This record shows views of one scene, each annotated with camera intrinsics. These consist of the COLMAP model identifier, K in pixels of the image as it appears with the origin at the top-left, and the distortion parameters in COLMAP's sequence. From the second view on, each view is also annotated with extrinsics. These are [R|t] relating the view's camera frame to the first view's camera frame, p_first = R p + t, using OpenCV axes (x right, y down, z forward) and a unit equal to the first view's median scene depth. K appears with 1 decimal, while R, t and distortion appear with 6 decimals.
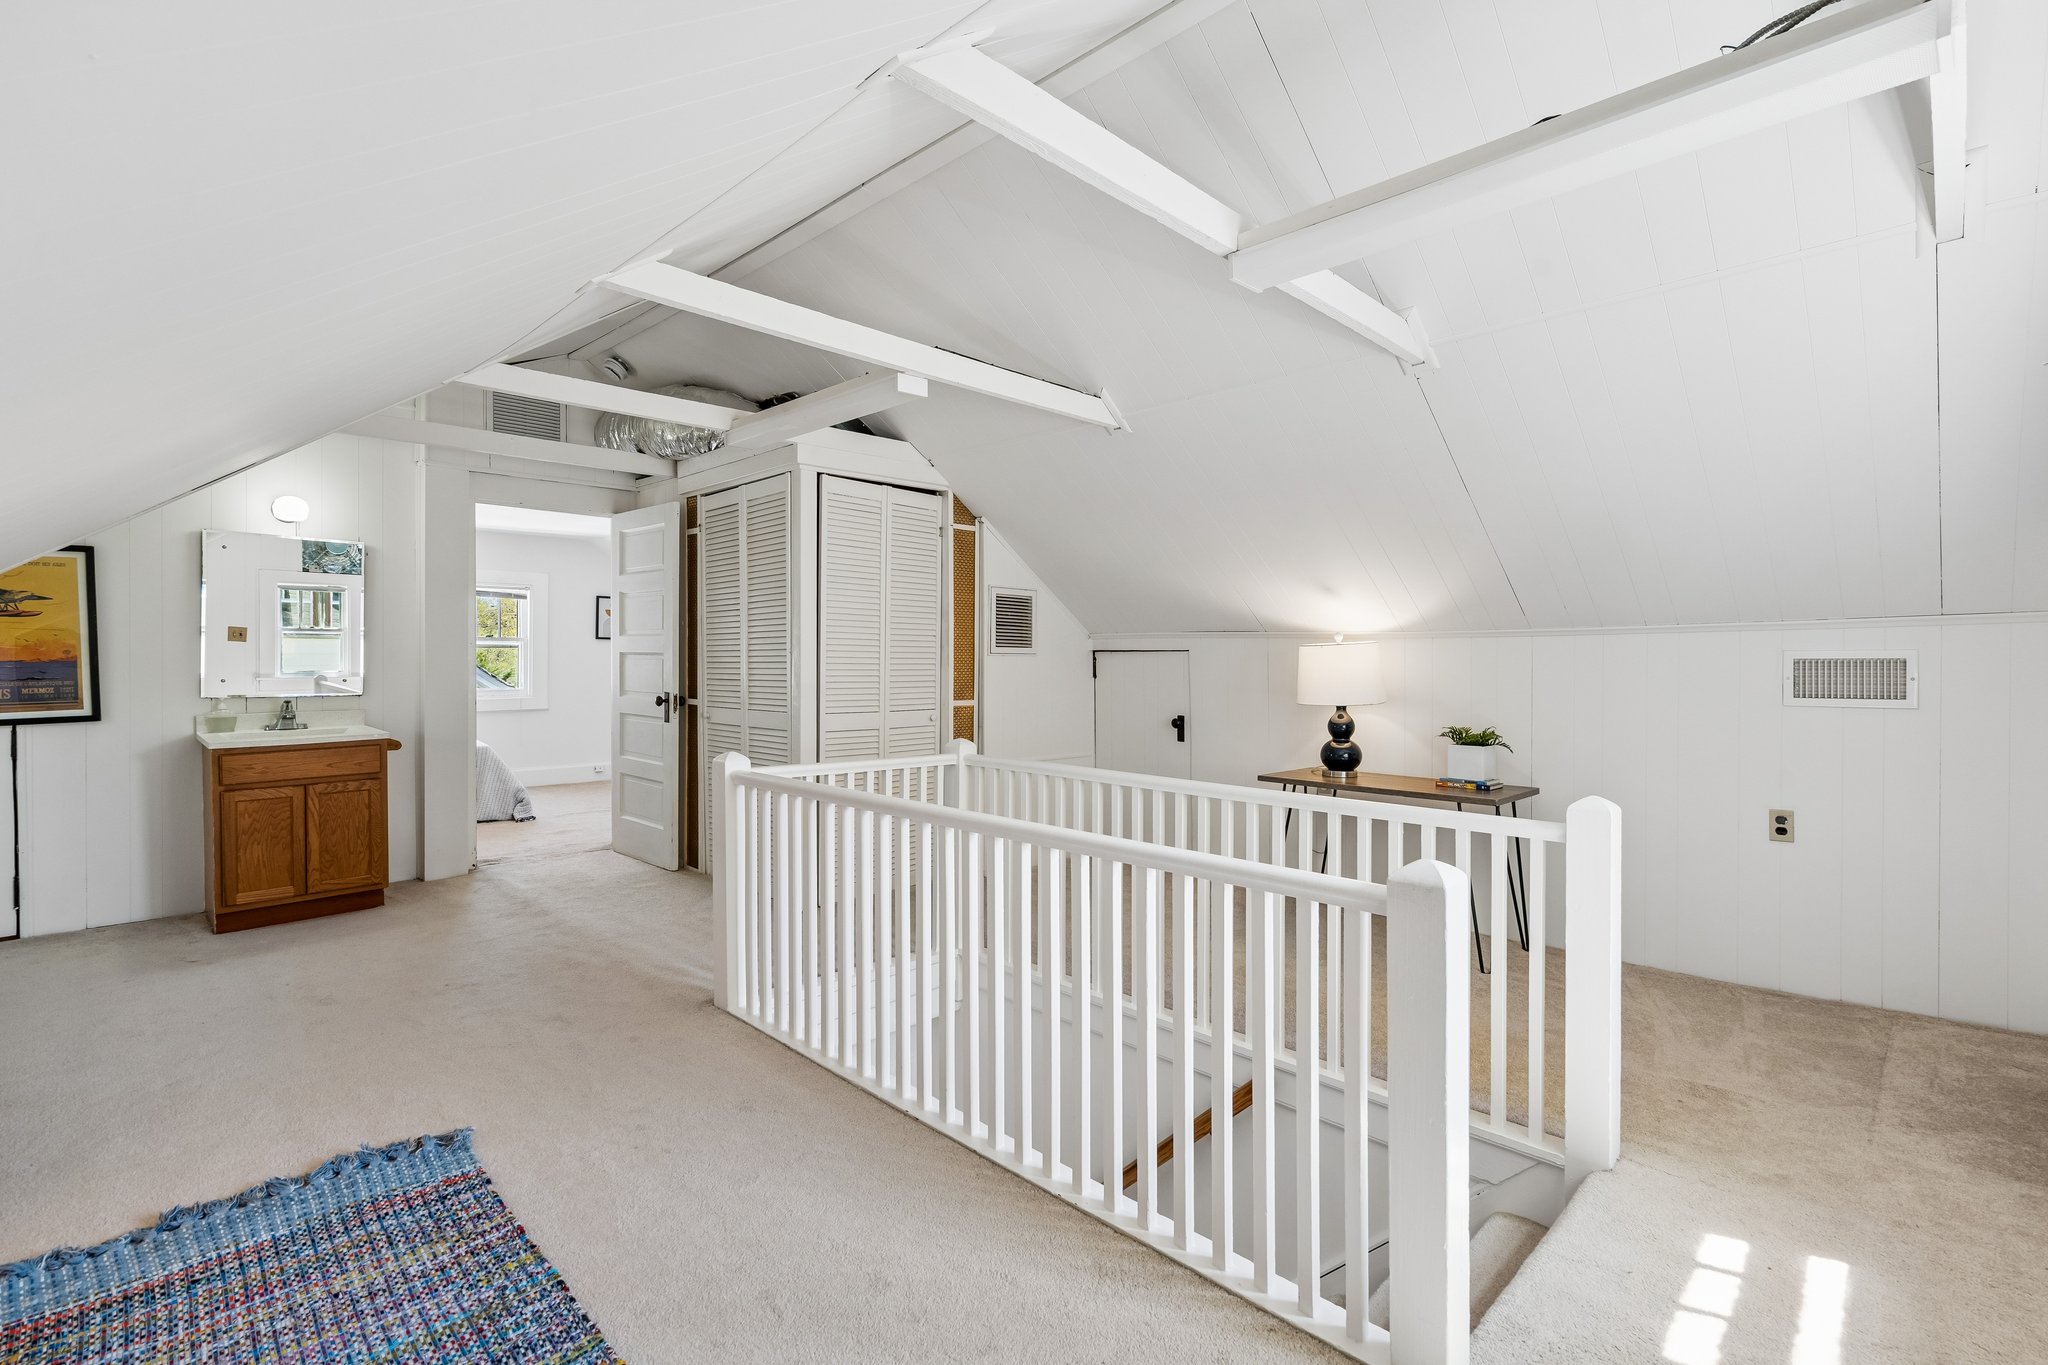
lens RADIAL K [[939.9, 0, 1015.7], [0, 939.9, 672.2], [0, 0, 1]] dist [-0.002837, 0.001961]
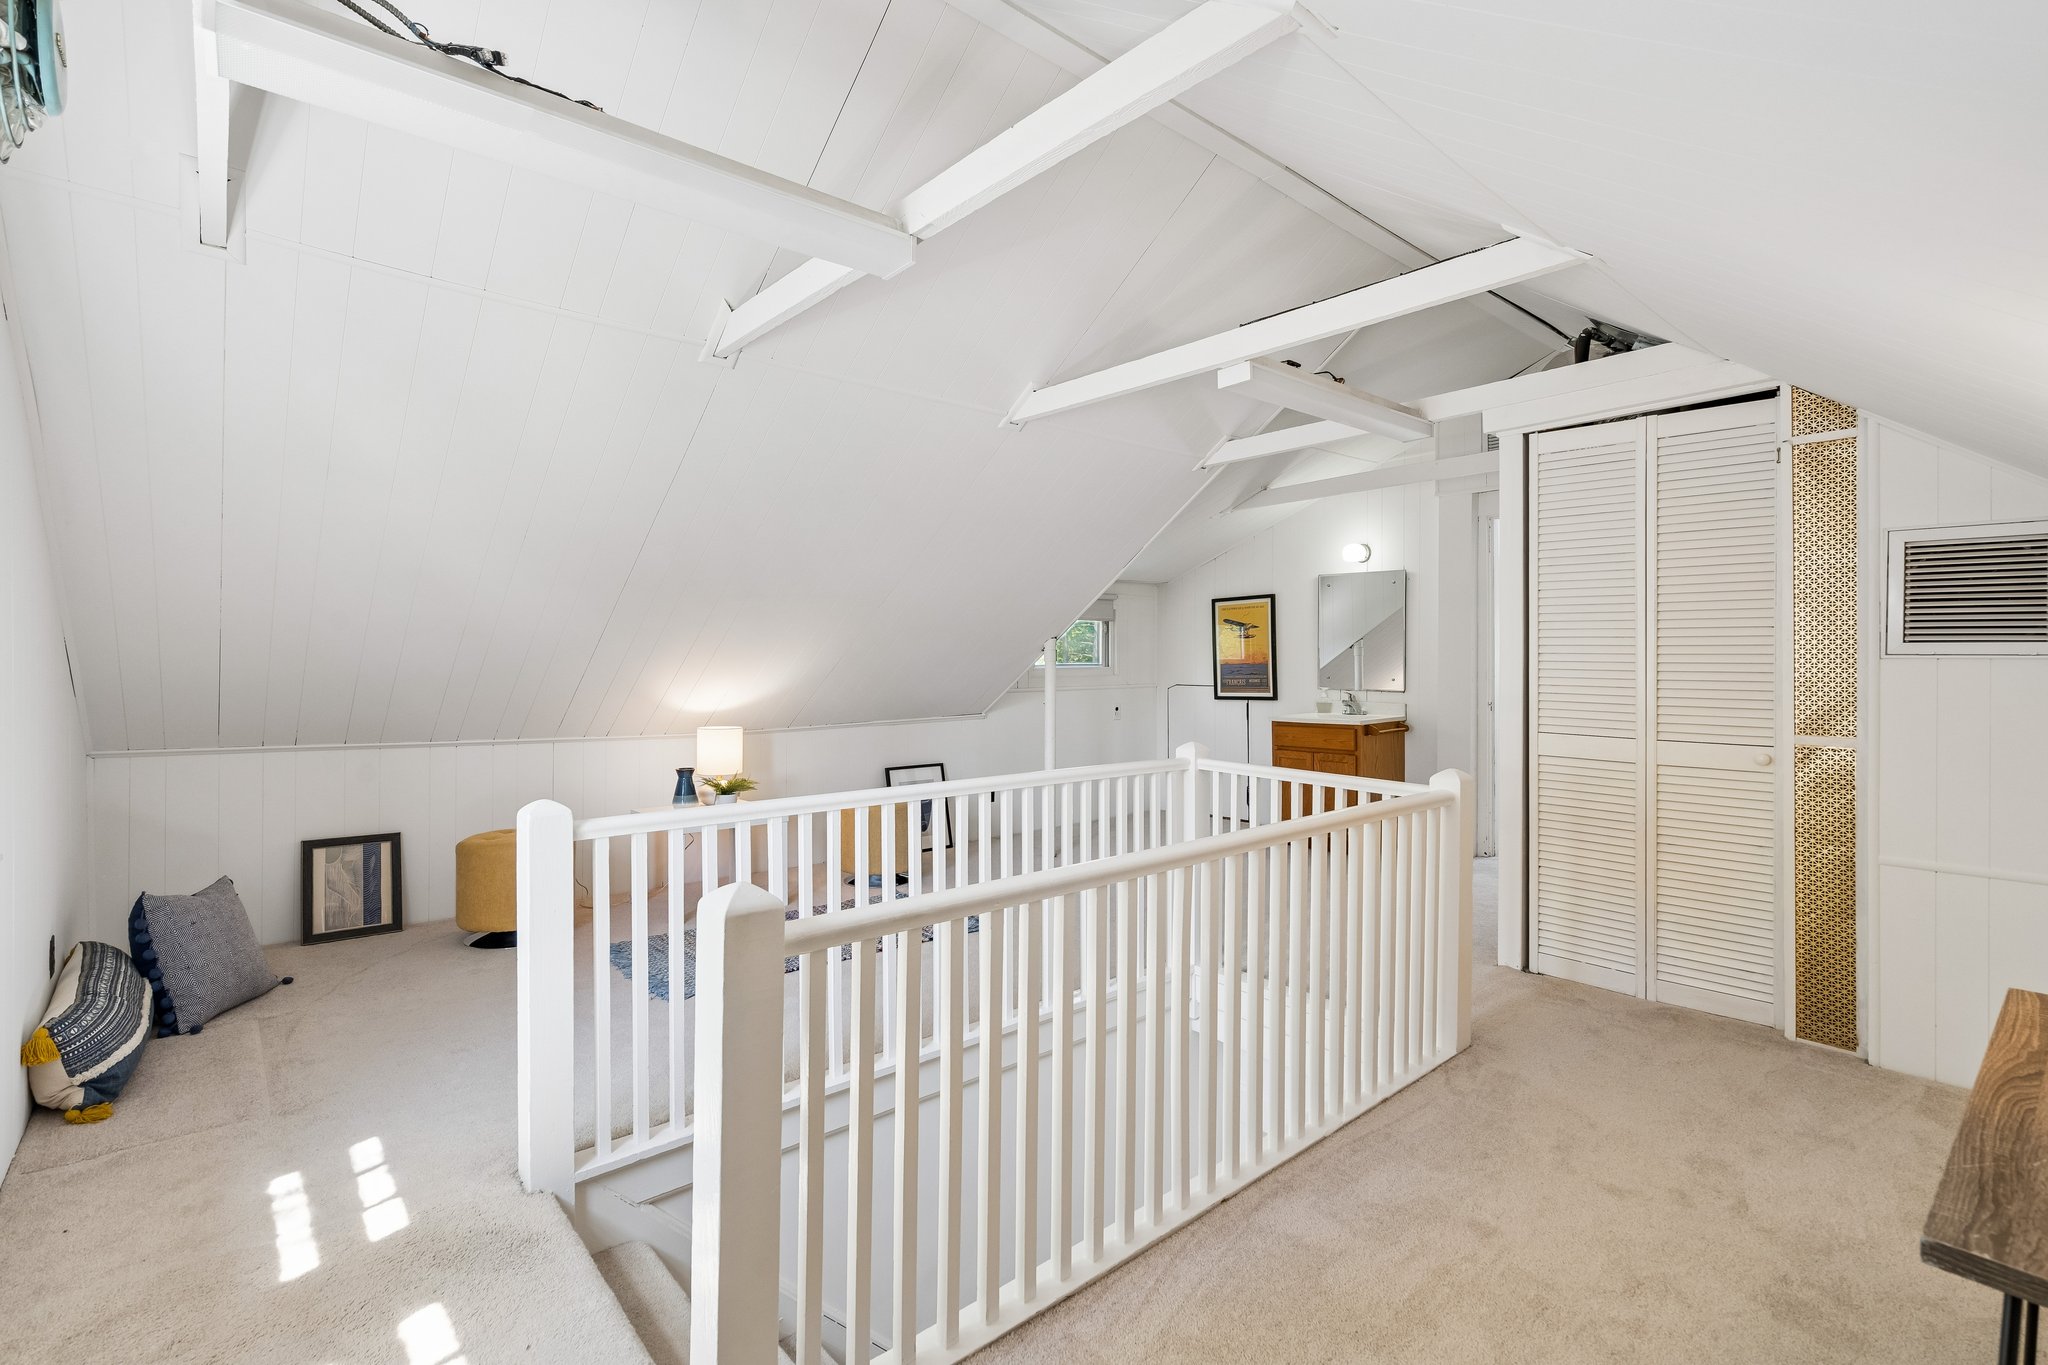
lens RADIAL K [[939.9, 0, 1038.4], [0, 939.9, 673.2], [0, 0, 1]] dist [-0.002837, 0.001961]
pose [[-0.063458, 0.013627, -0.997891, 0.684688], [-0.015175, 0.999778, 0.014618, -0.012849], [0.997869, 0.016071, -0.063237, 0.697097]]
